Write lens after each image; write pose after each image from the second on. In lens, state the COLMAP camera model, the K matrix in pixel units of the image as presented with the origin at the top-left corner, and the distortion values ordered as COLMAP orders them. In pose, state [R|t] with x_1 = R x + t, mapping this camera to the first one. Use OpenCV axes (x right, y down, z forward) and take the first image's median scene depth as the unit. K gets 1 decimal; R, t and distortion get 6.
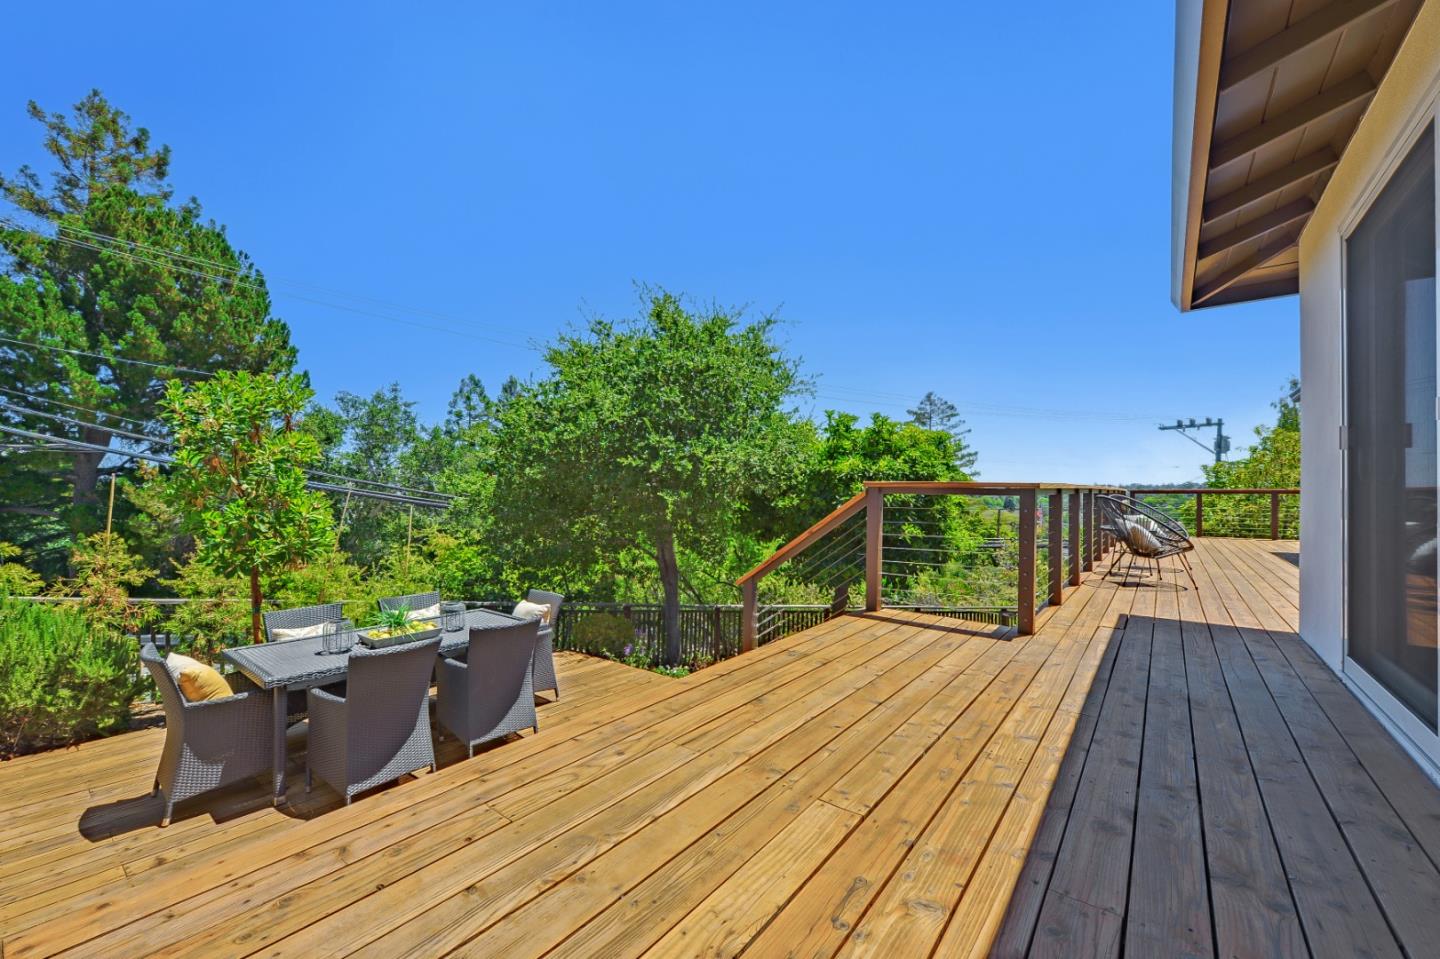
lens RADIAL K [[563.3, 0, 716.4], [0, 563.3, 485.7], [0, 0, 1]] dist [-0.003039, -0.000069]
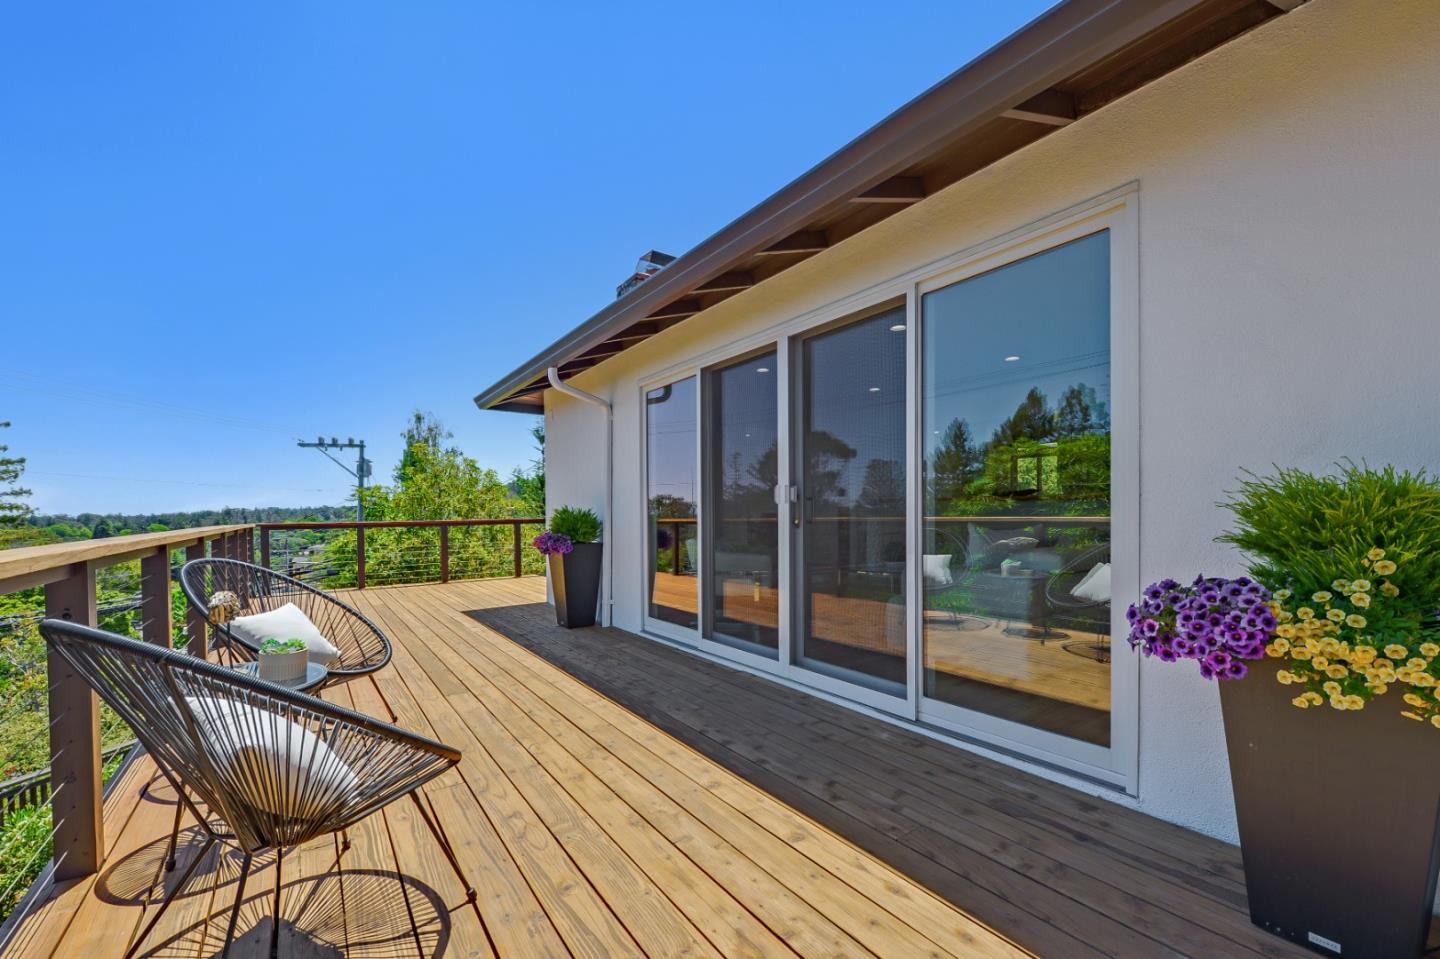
lens RADIAL K [[620.6, 0, 728.3], [0, 620.6, 514.9], [0, 0, 1]] dist [0.002550, -0.000325]
pose [[0.287385, -0.005357, 0.957800, 0.118727], [-0.001265, 0.999981, 0.005972, -0.004847], [-0.957814, -0.002928, 0.287373, 0.169492]]
